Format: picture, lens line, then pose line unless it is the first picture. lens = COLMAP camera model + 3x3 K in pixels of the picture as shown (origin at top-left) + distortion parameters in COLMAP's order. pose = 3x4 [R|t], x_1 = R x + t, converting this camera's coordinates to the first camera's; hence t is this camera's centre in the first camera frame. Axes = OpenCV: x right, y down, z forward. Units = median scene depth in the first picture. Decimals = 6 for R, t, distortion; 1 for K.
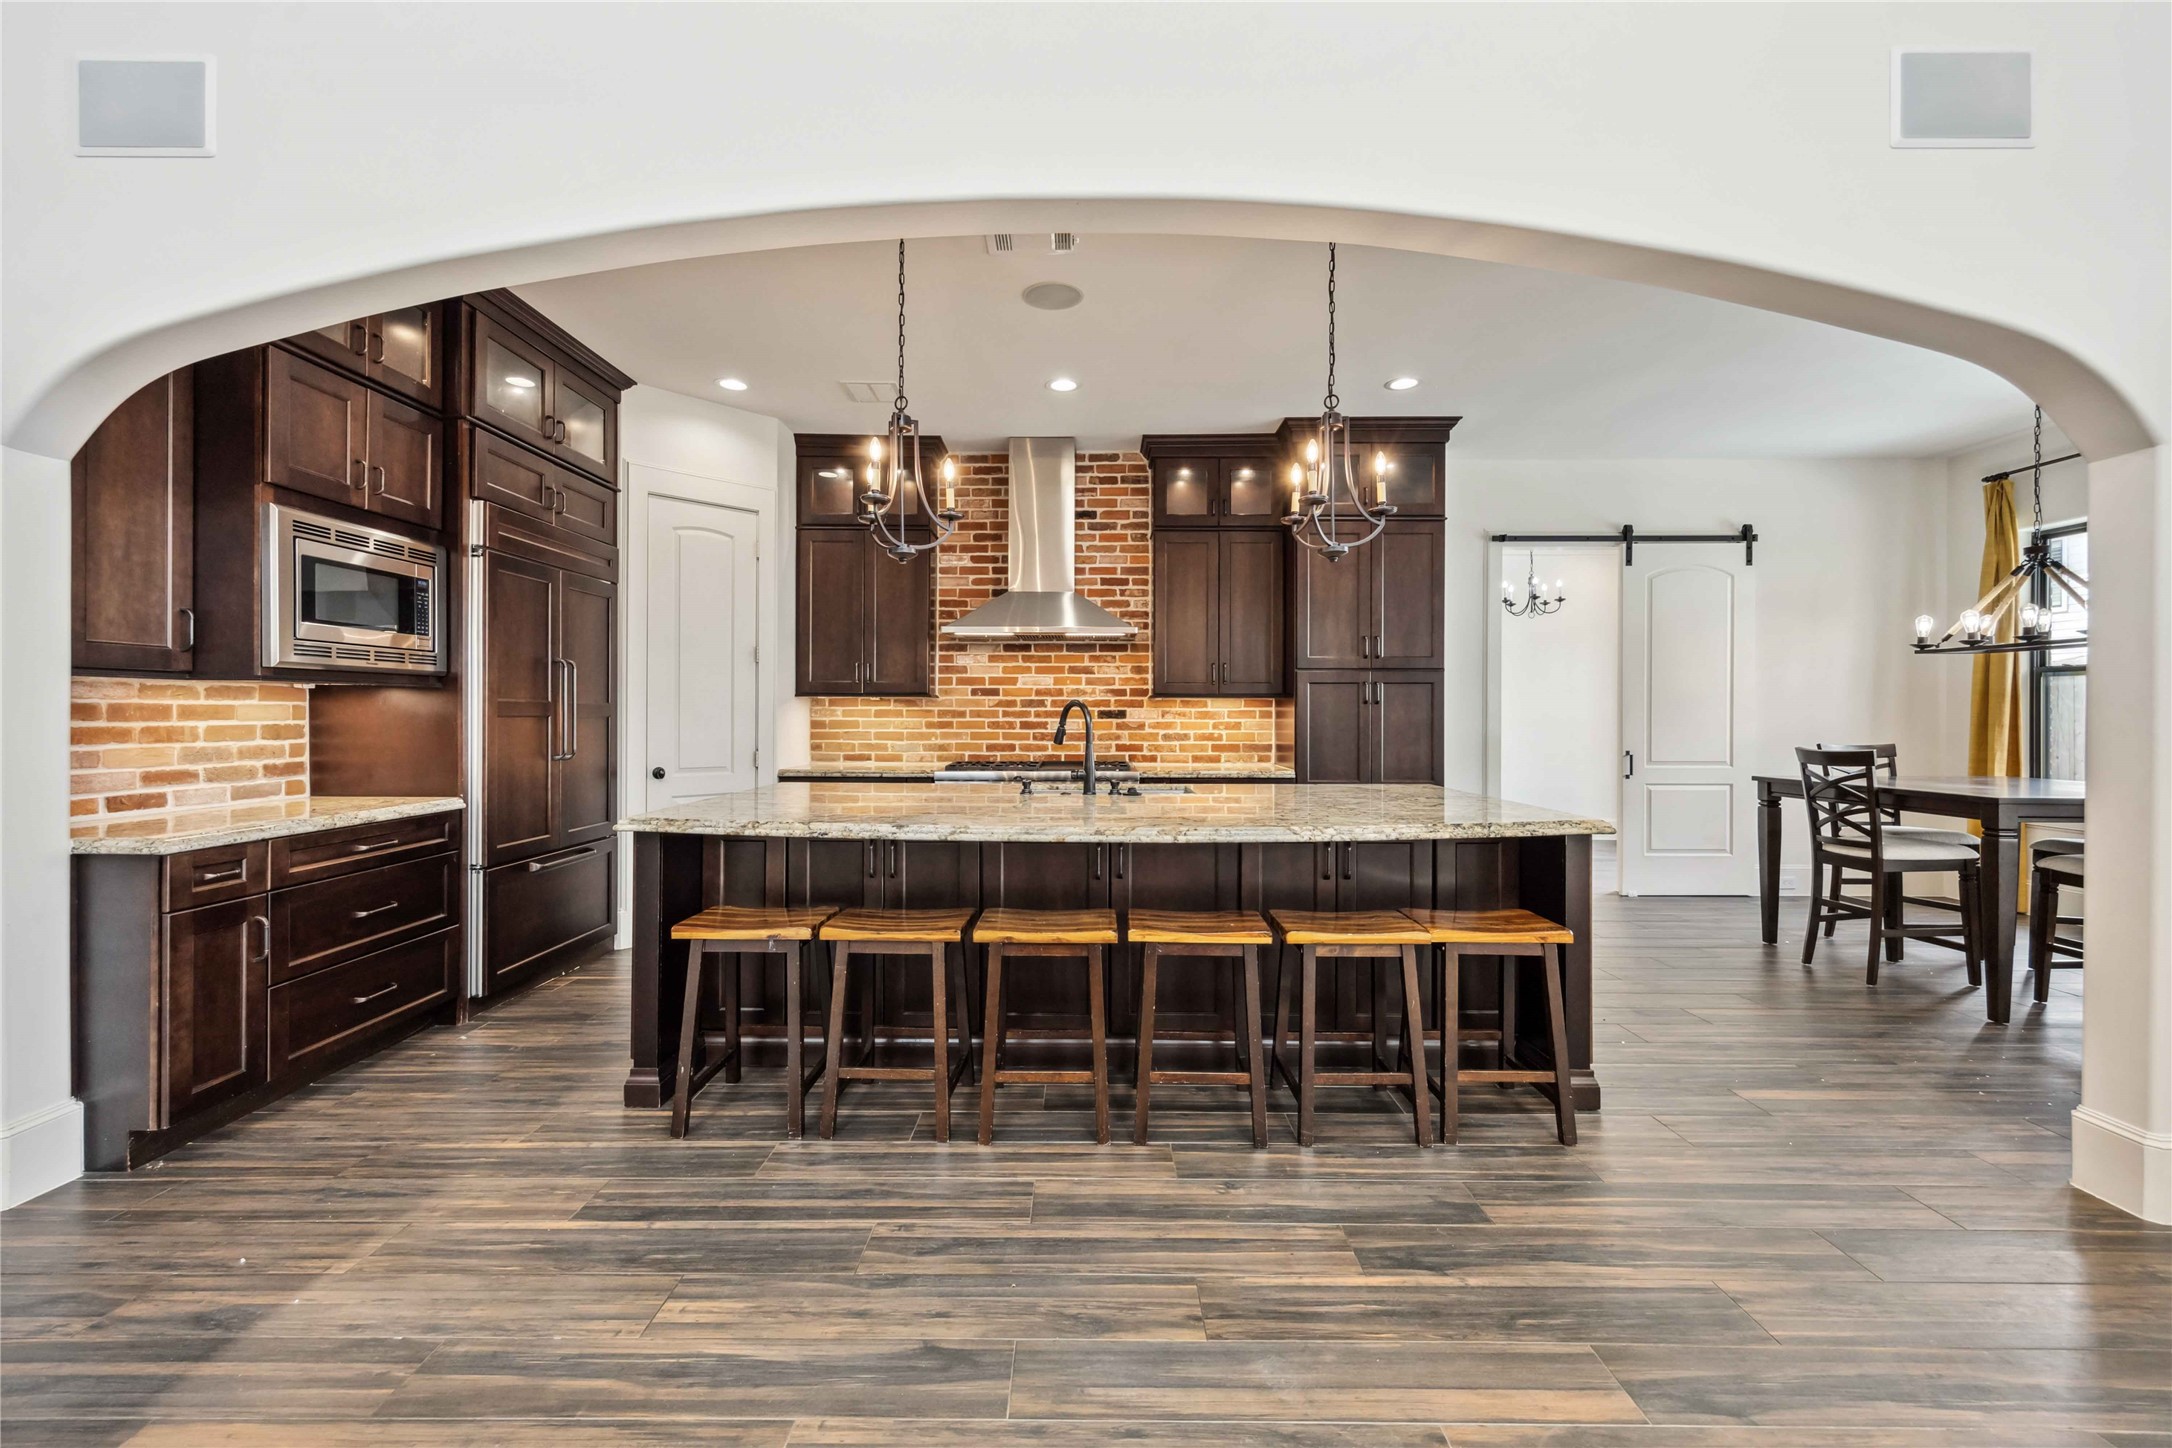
lens RADIAL K [[889.8, 0, 1085.1], [0, 889.8, 718.6], [0, 0, 1]] dist [0.002385, -0.000413]
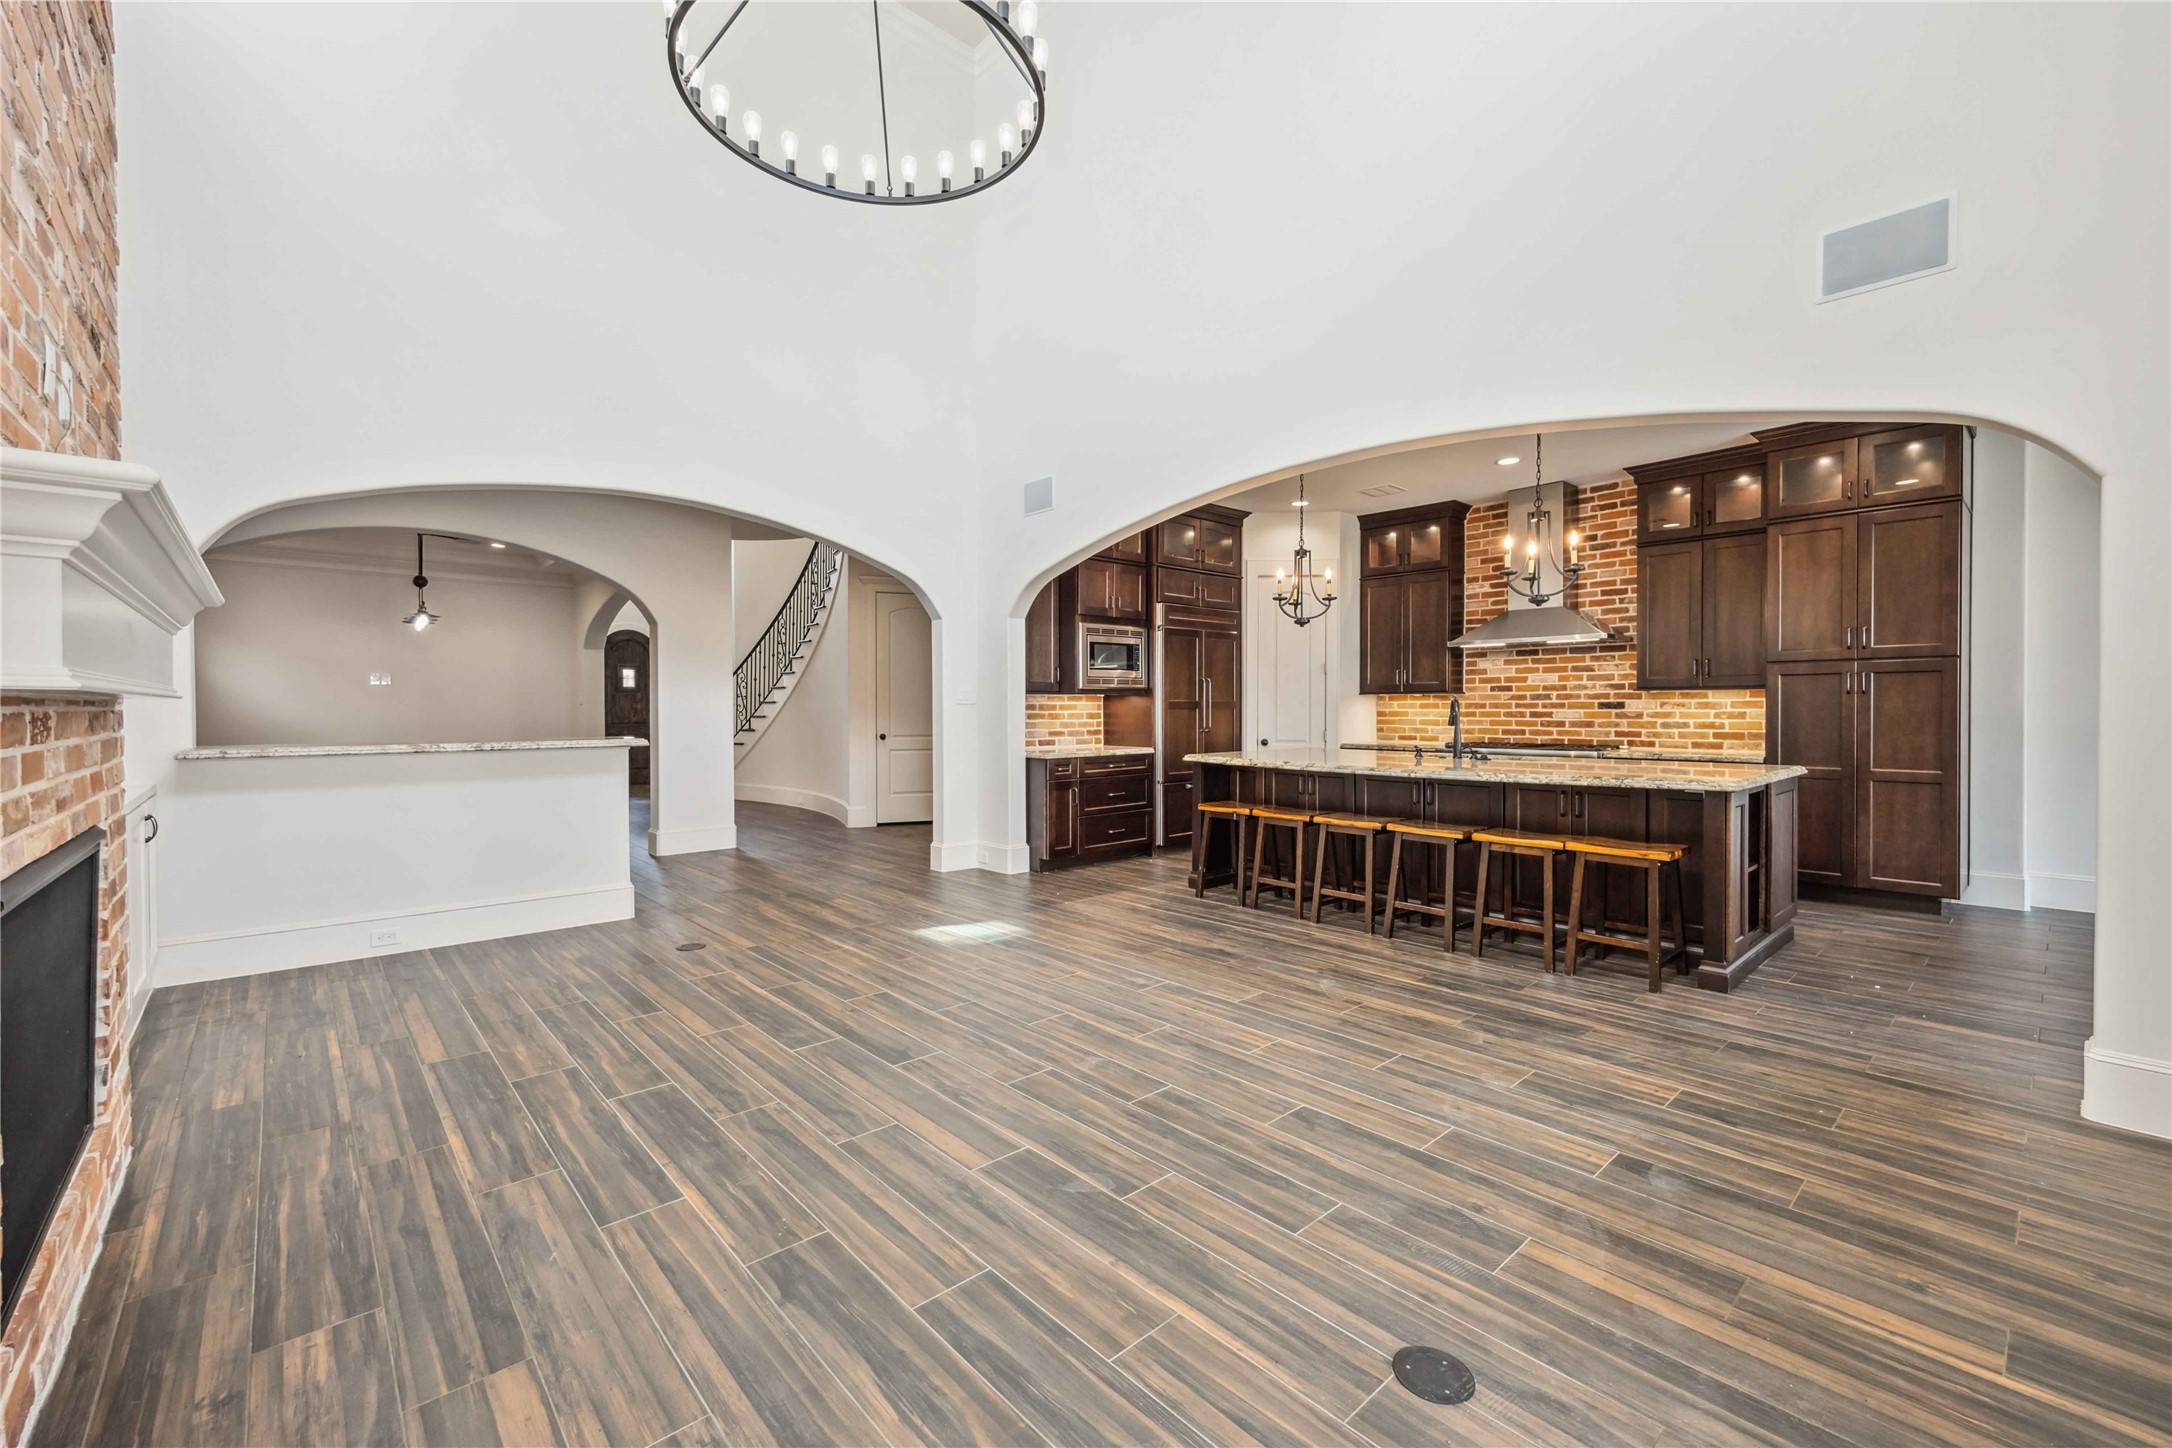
lens RADIAL K [[889.8, 0, 1085.1], [0, 889.8, 718.6], [0, 0, 1]] dist [0.002385, -0.000413]
pose [[0.671510, 0.004595, -0.740981, 0.543951], [0.001489, 0.999970, 0.007550, 0.003451], [0.740994, -0.006173, 0.671483, -0.380936]]
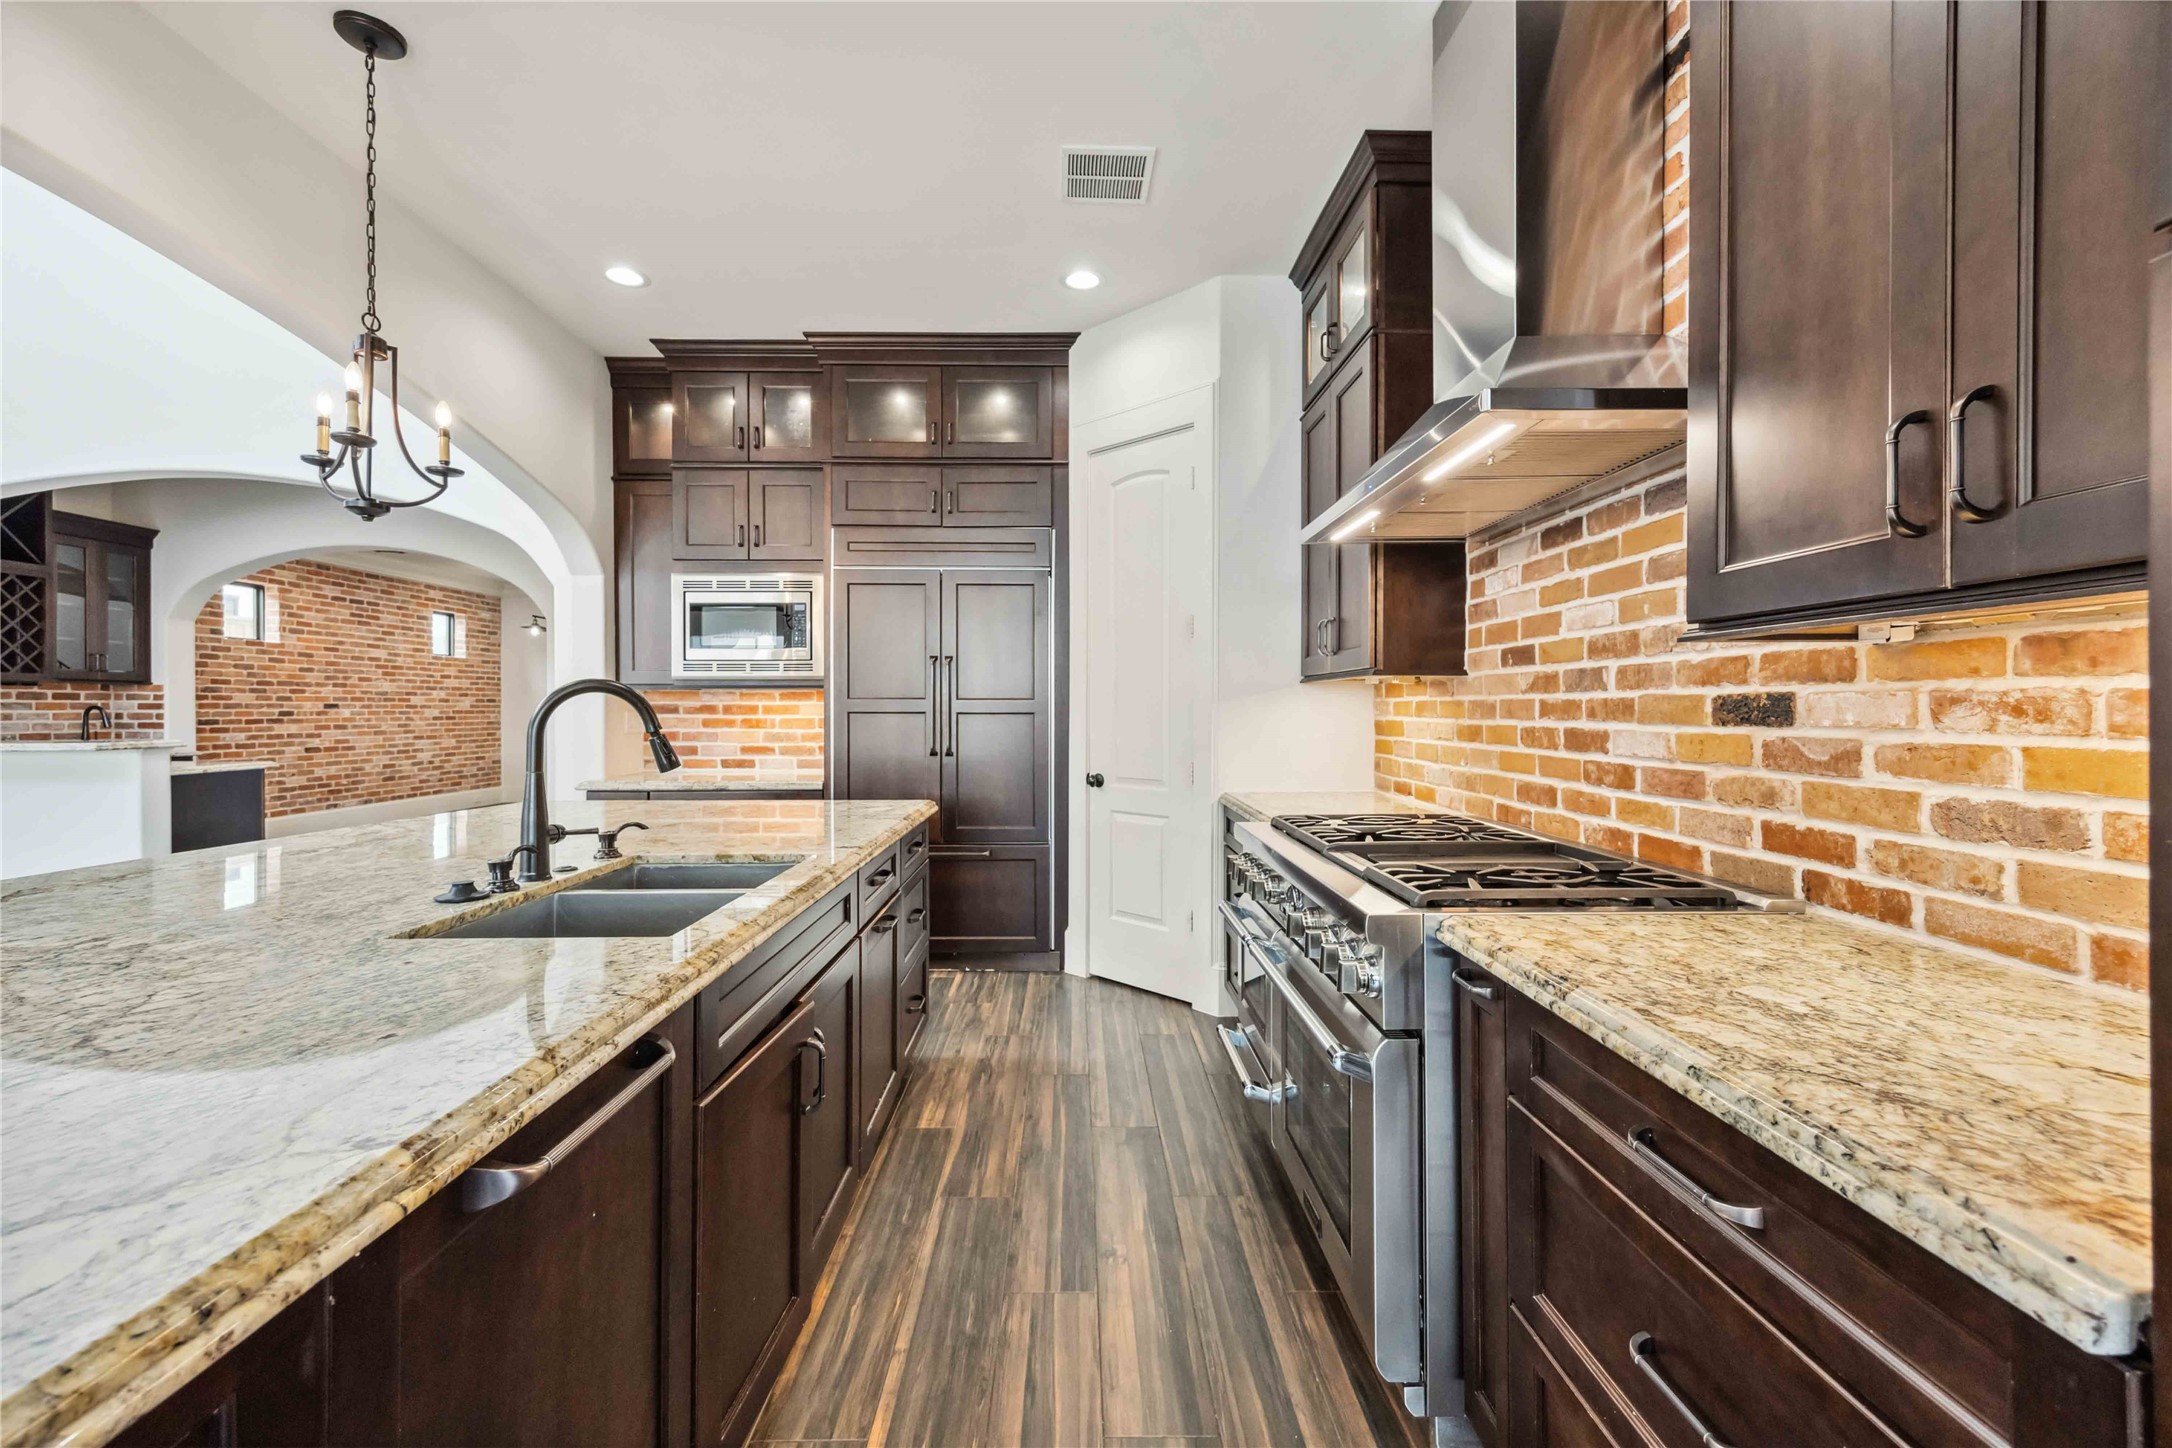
lens RADIAL K [[892.8, 0, 1079.4], [0, 892.8, 714.0], [0, 0, 1]] dist [0.000114, -0.000060]
pose [[0.009350, 0.003363, -0.999951, 0.374970], [-0.003918, 0.999987, 0.003327, -0.004591], [0.999949, 0.003886, 0.009363, 0.991305]]
